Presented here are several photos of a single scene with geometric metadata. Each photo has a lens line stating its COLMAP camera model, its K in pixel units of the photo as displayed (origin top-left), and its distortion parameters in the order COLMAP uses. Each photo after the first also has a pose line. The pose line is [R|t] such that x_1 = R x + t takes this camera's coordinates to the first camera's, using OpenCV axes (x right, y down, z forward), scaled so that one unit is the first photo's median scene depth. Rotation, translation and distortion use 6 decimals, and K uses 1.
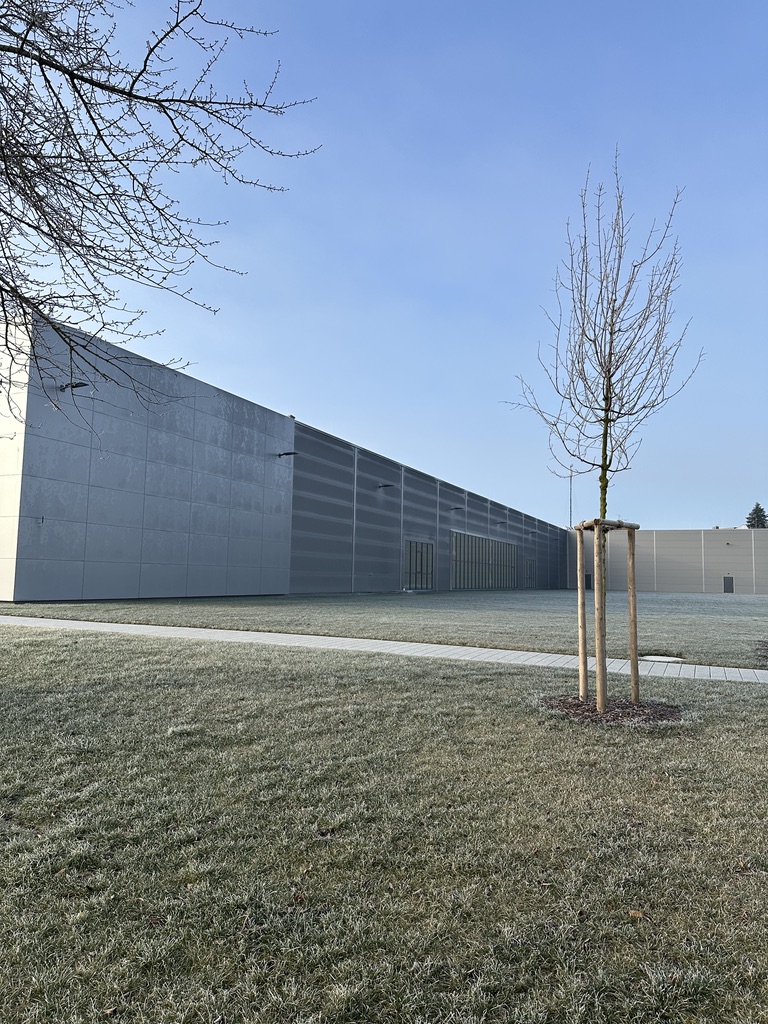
lens RADIAL K [[737.7, 0, 384.0], [0, 737.7, 512.0], [0, 0, 1]] dist [0.024859, -0.045332]
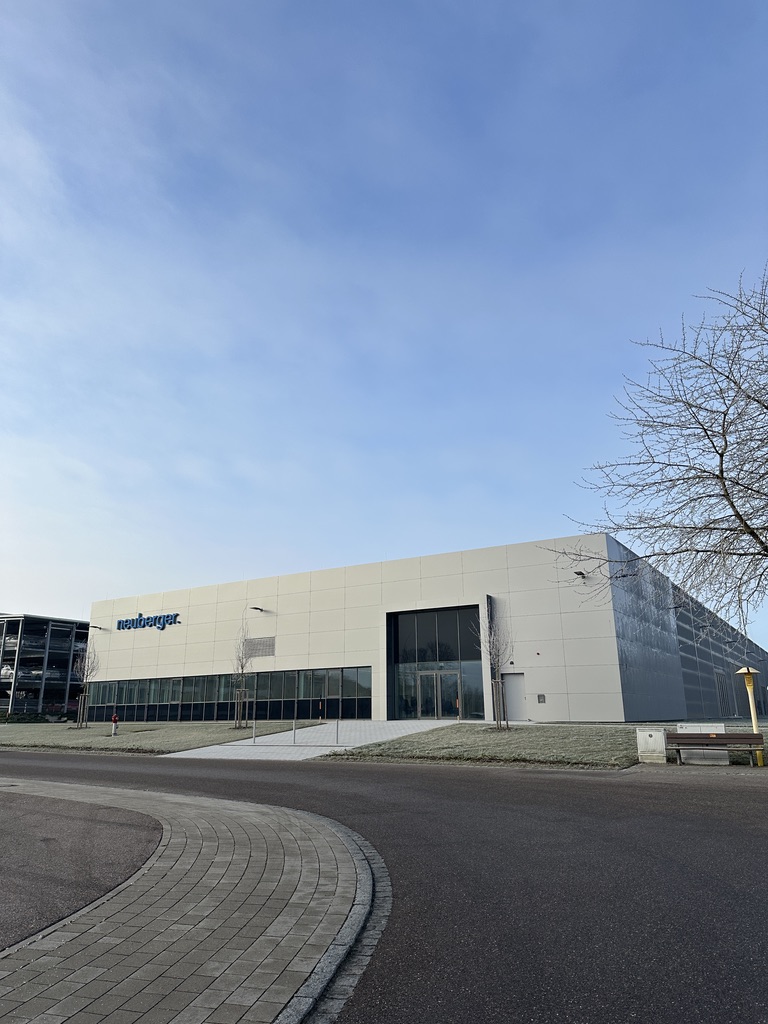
lens RADIAL K [[710.8, 0, 385.5], [0, 710.8, 512.4], [0, 0, 1]] dist [0.091121, -0.111968]
pose [[0.992158, -0.059492, -0.109923, -0.494413], [0.038481, 0.982132, -0.184216, -0.030685], [0.118918, 0.178542, 0.976720, -0.362642]]
